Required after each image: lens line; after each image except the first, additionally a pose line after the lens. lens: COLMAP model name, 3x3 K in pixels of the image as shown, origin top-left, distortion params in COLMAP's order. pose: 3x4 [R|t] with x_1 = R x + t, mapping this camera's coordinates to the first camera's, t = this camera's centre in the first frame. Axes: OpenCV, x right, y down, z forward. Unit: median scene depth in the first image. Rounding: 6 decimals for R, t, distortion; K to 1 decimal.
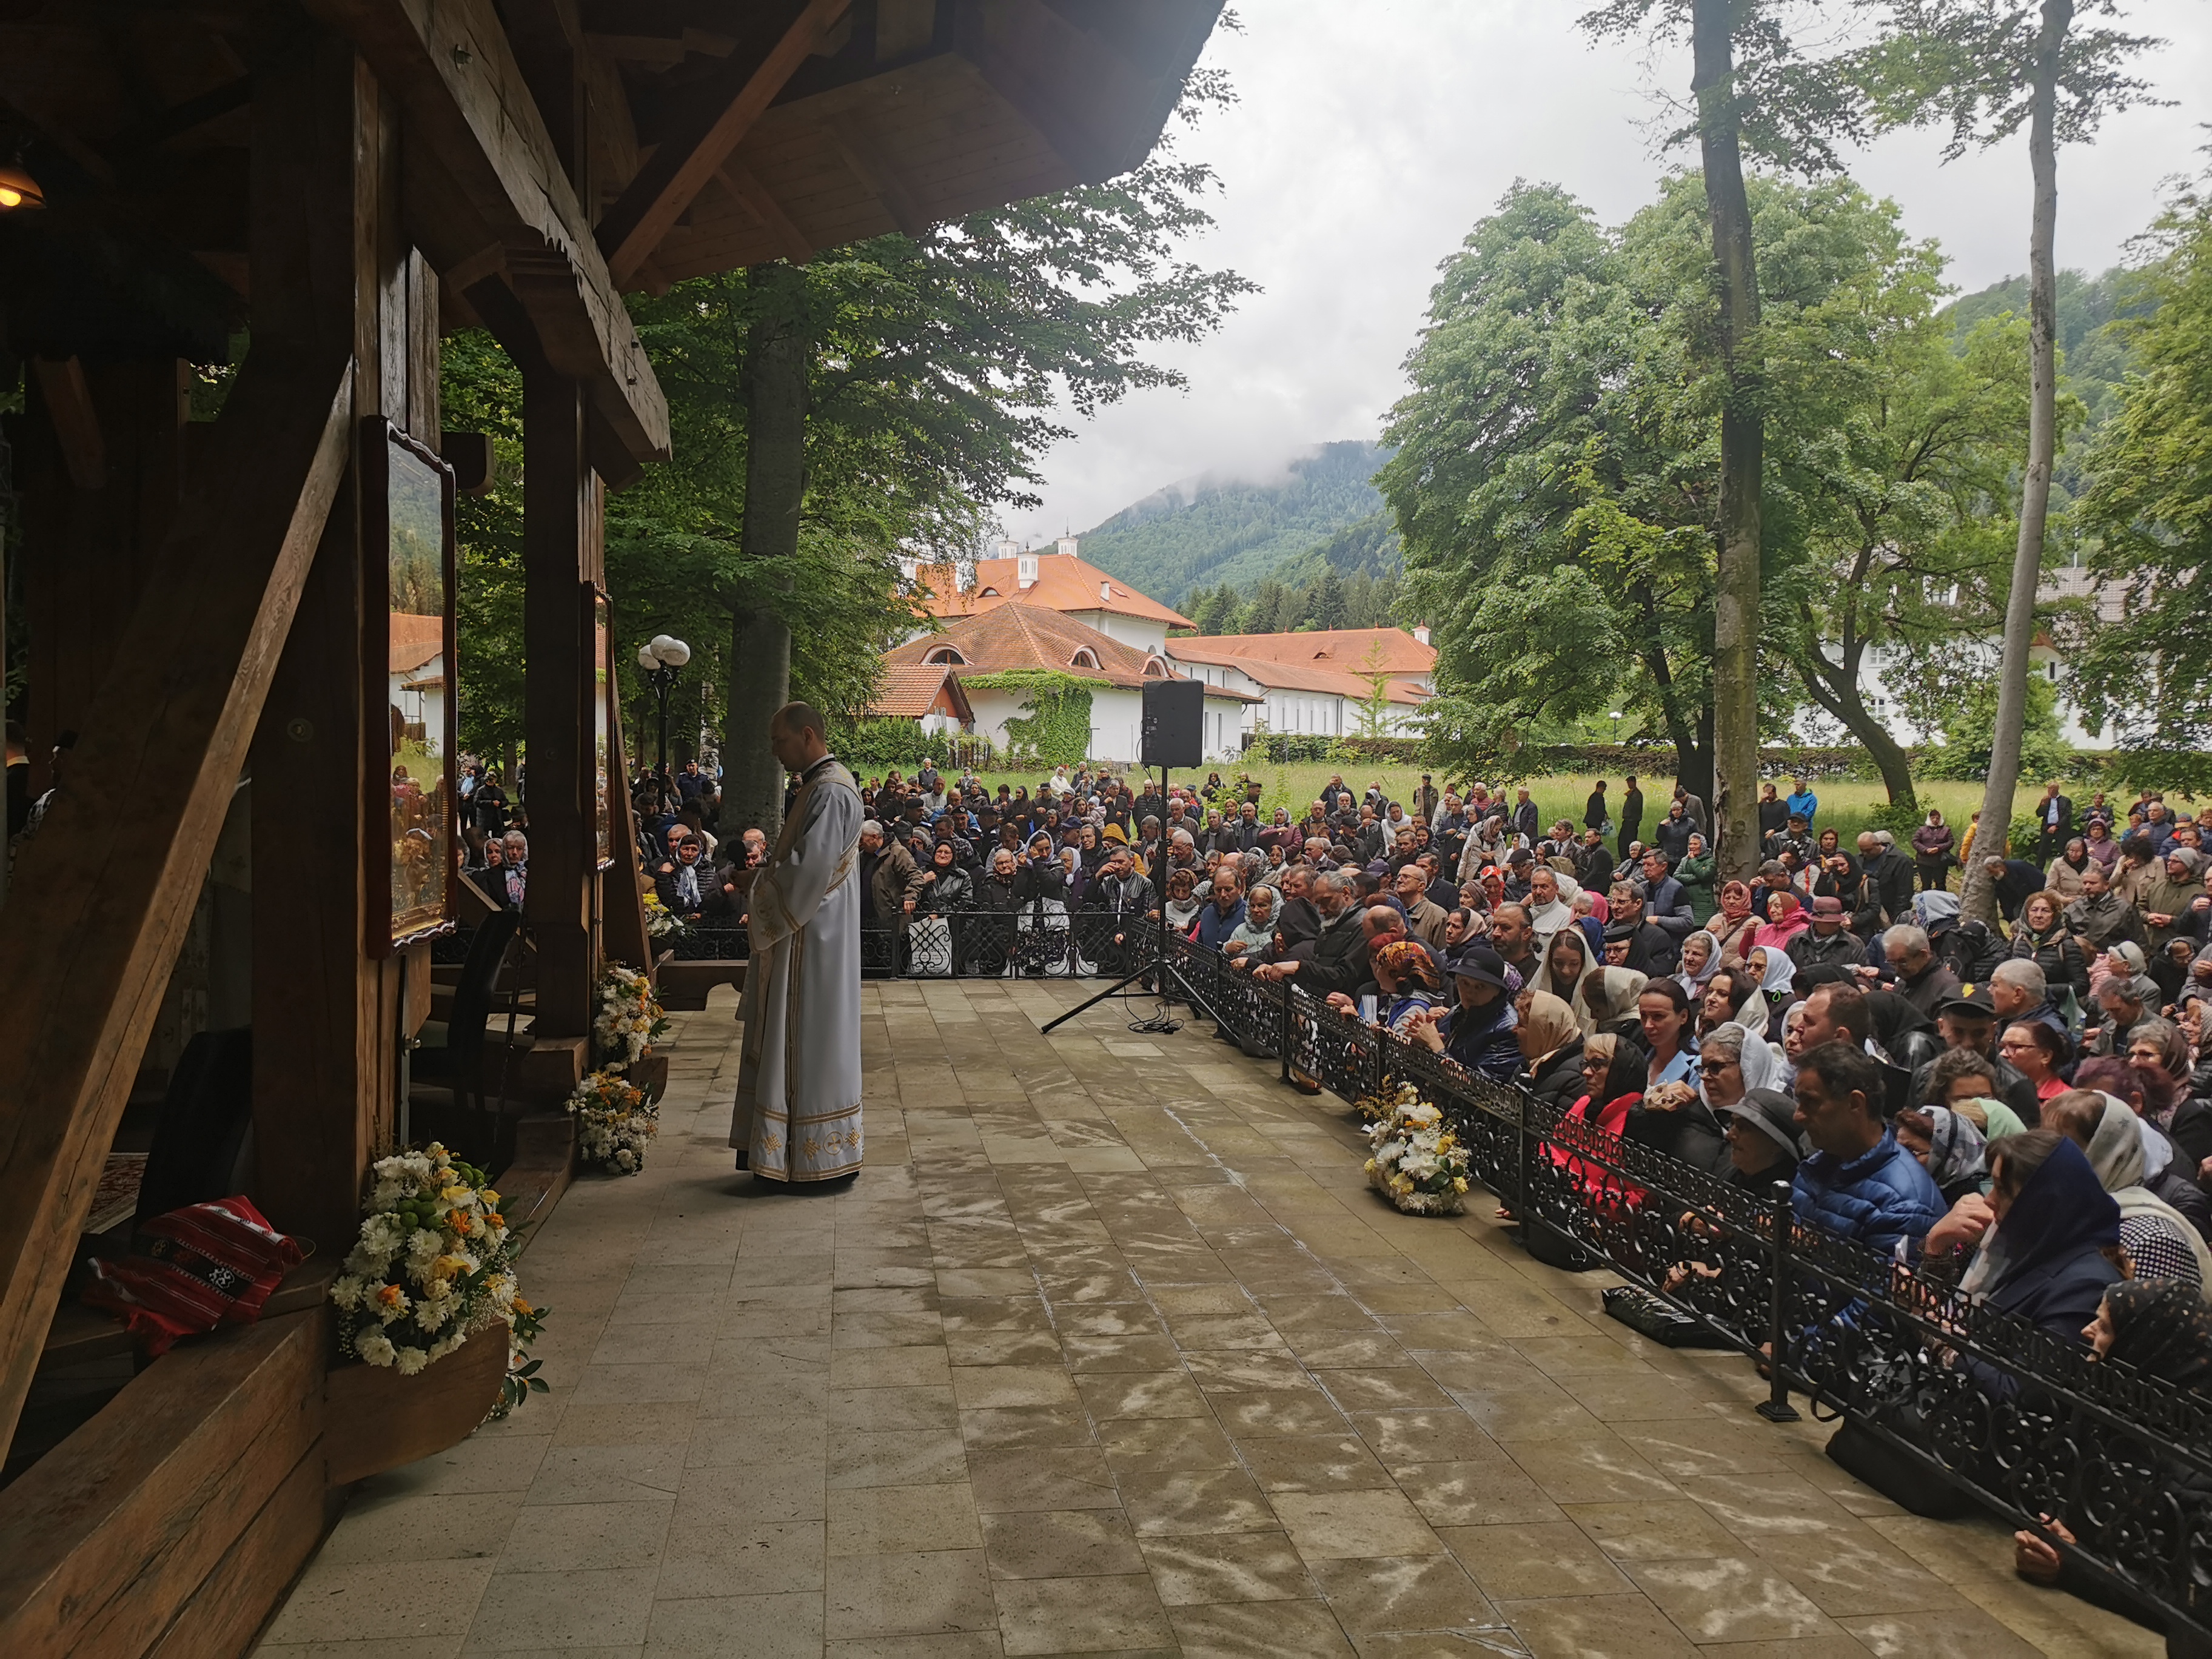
lens RADIAL K [[1681.4, 0, 1049.1], [0, 1681.4, 826.9], [0, 0, 1]] dist [0.037495, -0.053179]
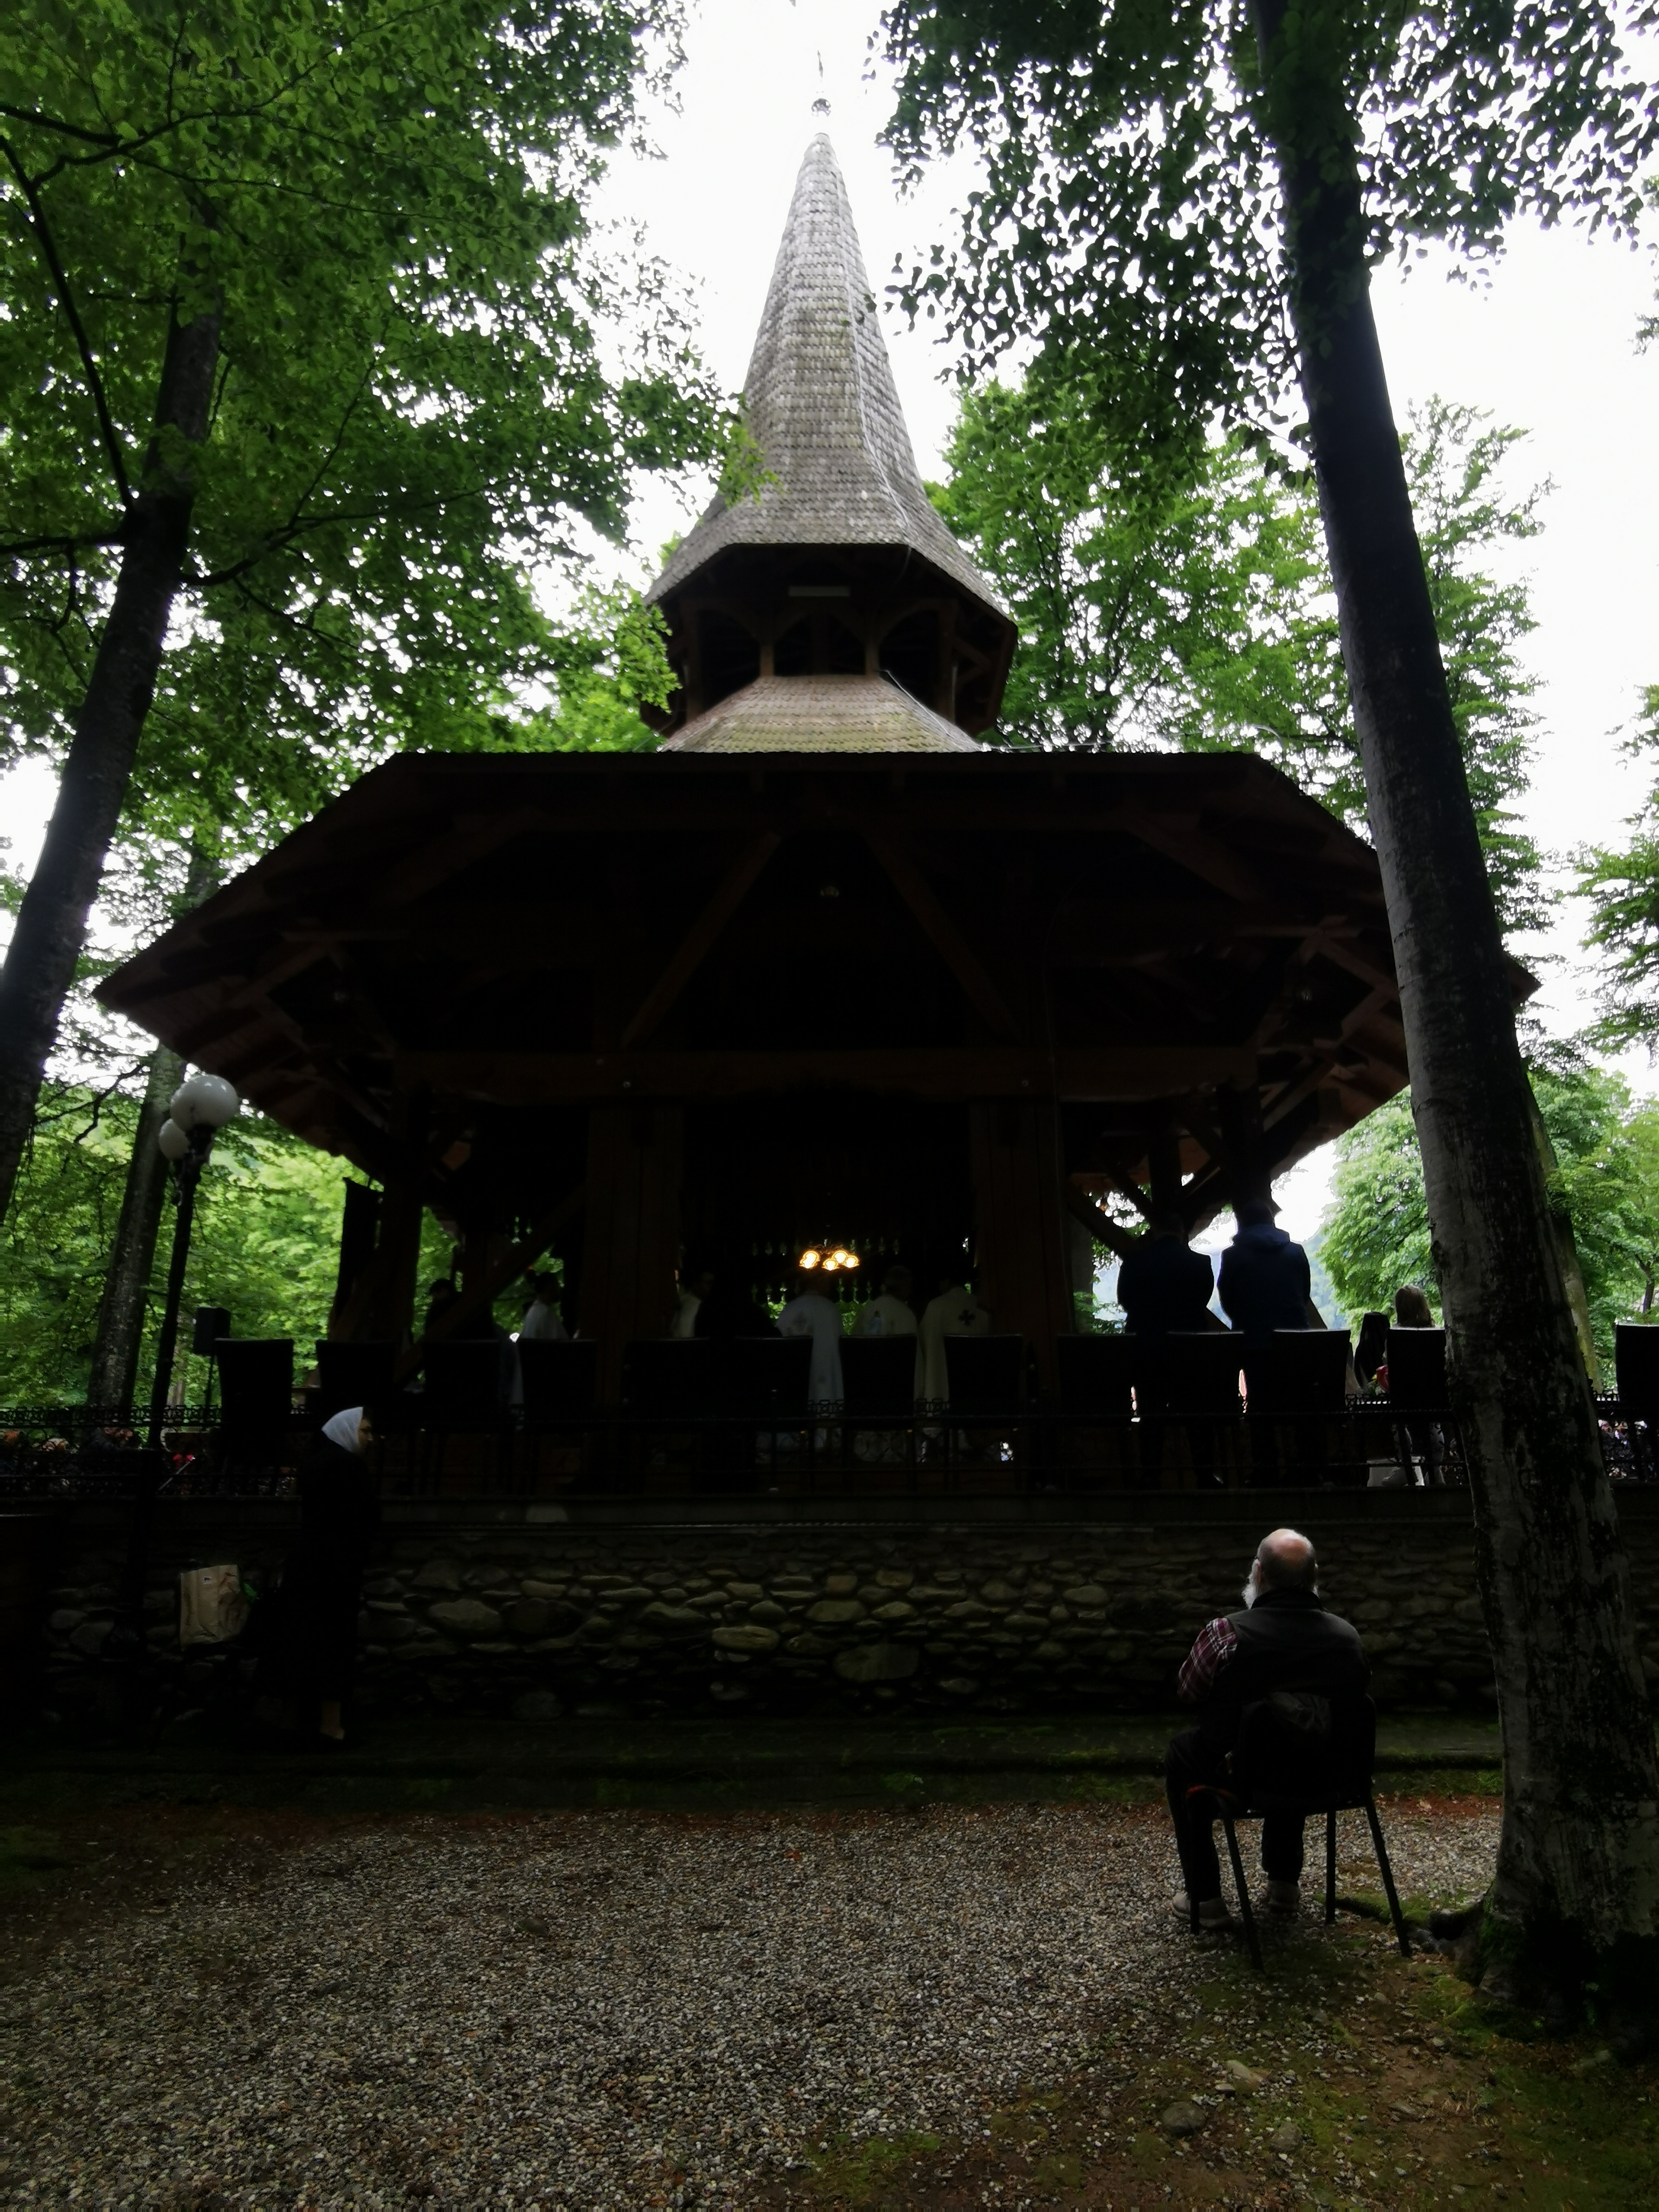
lens RADIAL K [[1302.7, 0, 832.5], [0, 1302.7, 1111.1], [0, 0, 1]] dist [0.001207, 0.001050]
pose [[0.992682, -0.055156, -0.107430, -0.518147], [0.018628, 0.948893, -0.315047, 0.193830], [0.119316, 0.310740, 0.942976, -1.123901]]
